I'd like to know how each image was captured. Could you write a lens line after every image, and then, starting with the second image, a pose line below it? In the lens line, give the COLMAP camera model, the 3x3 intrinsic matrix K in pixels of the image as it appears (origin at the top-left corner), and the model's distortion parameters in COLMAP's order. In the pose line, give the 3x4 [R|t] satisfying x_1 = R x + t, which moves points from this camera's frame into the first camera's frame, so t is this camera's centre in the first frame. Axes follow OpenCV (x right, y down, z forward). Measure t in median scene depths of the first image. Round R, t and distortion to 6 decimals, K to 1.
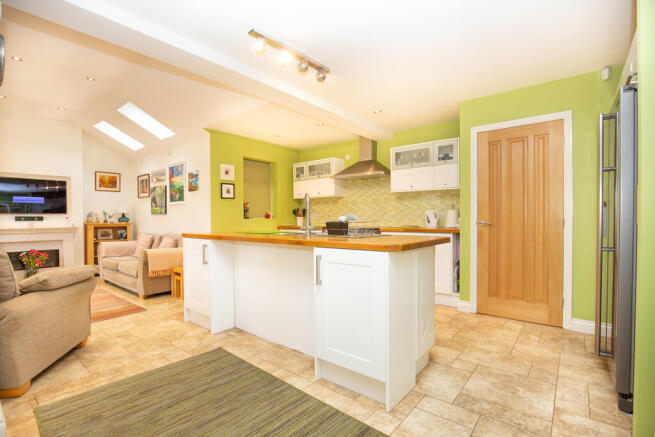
lens RADIAL K [[309.4, 0, 320.9], [0, 309.4, 221.7], [0, 0, 1]] dist [-0.036141, -0.000166]
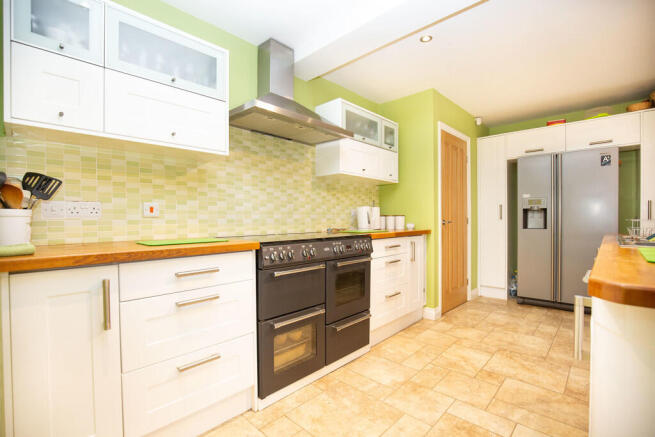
lens RADIAL K [[309.4, 0, 326.0], [0, 309.4, 220.3], [0, 0, 1]] dist [-0.036141, -0.000166]
pose [[0.054375, 0.001570, 0.998519, -0.294012], [0.011903, 0.999927, -0.002220, -0.003454], [-0.998450, 0.012006, 0.054352, 0.805941]]
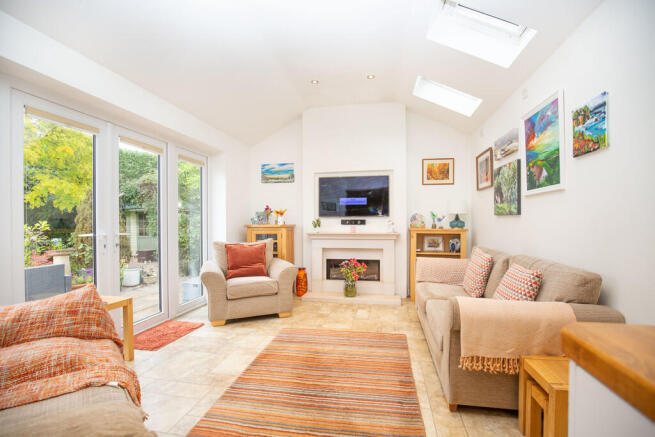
lens RADIAL K [[309.4, 0, 321.3], [0, 309.4, 222.9], [0, 0, 1]] dist [-0.036141, -0.000166]
pose [[0.477729, 0.008125, -0.878470, -0.217366], [-0.010562, 0.999938, 0.003505, -0.009732], [0.878444, 0.007604, 0.477785, 0.469127]]
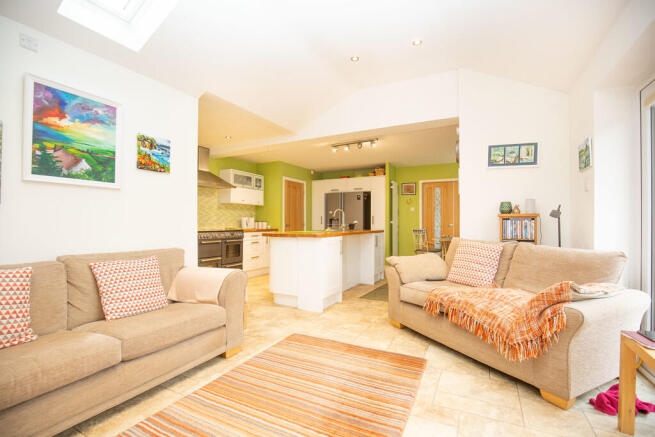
lens RADIAL K [[309.4, 0, 322.4], [0, 309.4, 218.4], [0, 0, 1]] dist [-0.036141, -0.000166]
pose [[-0.206166, 0.022045, 0.978269, -0.914819], [0.006476, 0.999755, -0.021165, 0.001713], [-0.978496, 0.001972, -0.206258, 0.720605]]
